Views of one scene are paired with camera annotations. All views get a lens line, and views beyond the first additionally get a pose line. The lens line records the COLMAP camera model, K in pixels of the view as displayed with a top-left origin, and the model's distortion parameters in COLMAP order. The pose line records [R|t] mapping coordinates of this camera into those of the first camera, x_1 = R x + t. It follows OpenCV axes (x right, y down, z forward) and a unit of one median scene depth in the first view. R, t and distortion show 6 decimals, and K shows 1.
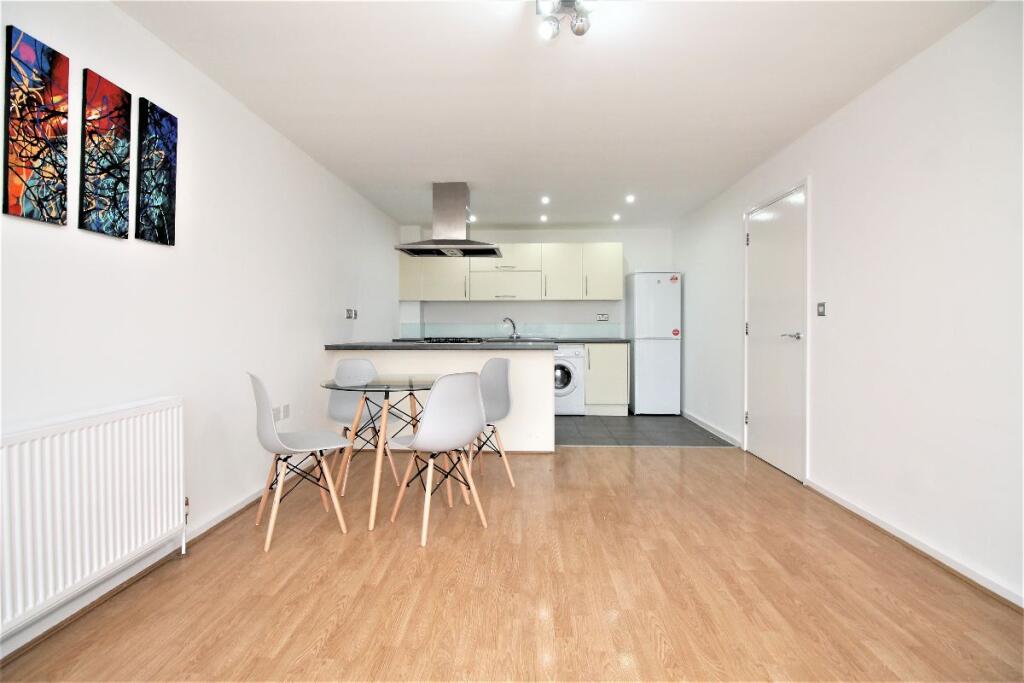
lens RADIAL K [[479.5, 0, 511.8], [0, 479.5, 333.9], [0, 0, 1]] dist [-0.000428, -0.000389]
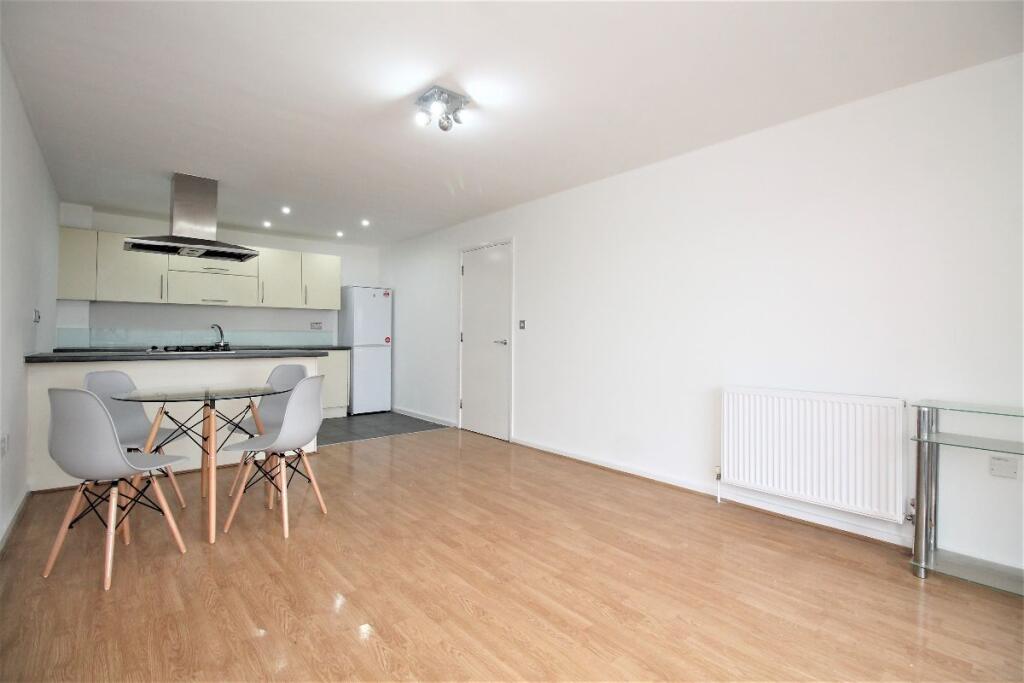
lens RADIAL K [[479.5, 0, 511.8], [0, 479.5, 333.9], [0, 0, 1]] dist [-0.000428, -0.000389]
pose [[0.736748, 0.008105, 0.676119, -0.299497], [0.003107, 0.999877, -0.015372, 0.001349], [-0.676161, 0.013426, 0.736632, -0.078105]]
